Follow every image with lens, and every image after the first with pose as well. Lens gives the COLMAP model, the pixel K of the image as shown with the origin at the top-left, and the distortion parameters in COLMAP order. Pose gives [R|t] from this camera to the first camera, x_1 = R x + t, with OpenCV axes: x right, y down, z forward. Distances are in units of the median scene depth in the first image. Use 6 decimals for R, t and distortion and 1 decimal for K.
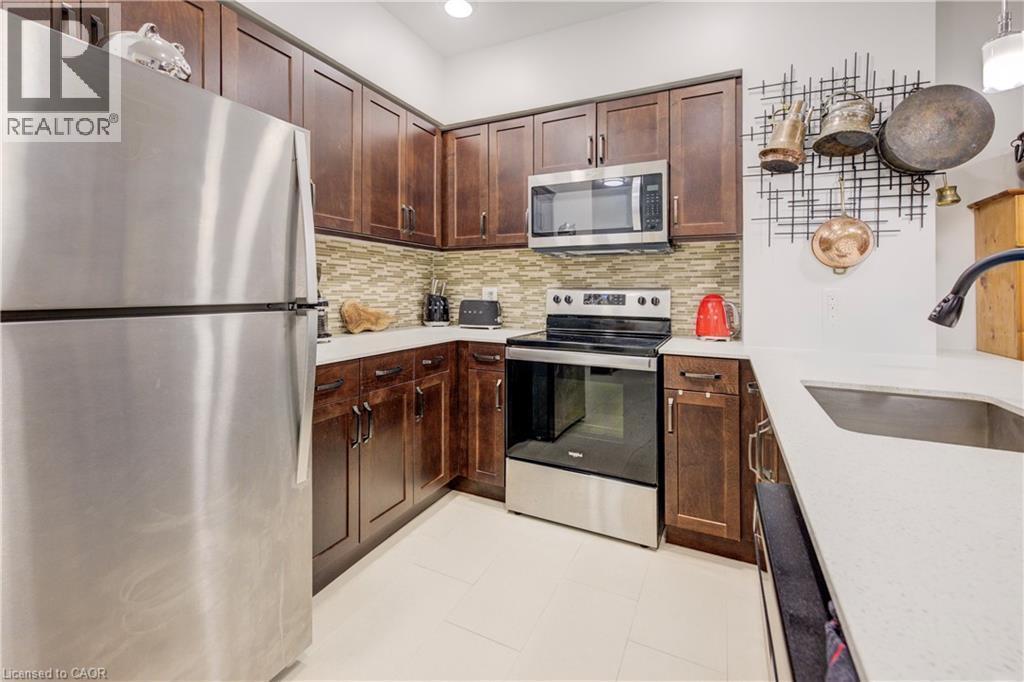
lens RADIAL K [[433.4, 0, 512.6], [0, 433.4, 288.6], [0, 0, 1]] dist [0.000041, 0.000128]
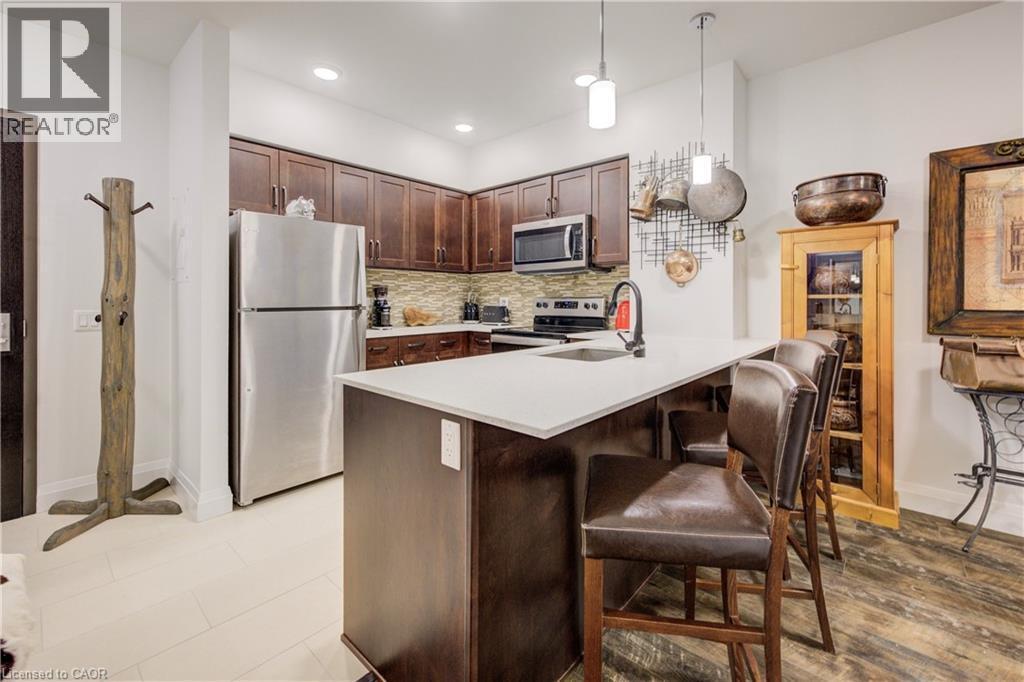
lens RADIAL K [[433.4, 0, 512.6], [0, 433.4, 288.6], [0, 0, 1]] dist [0.000041, 0.000128]
pose [[0.961209, -0.015738, -0.275372, 0.465832], [0.010696, 0.999747, -0.019803, -0.003231], [0.275614, 0.016090, 0.961134, -0.487451]]
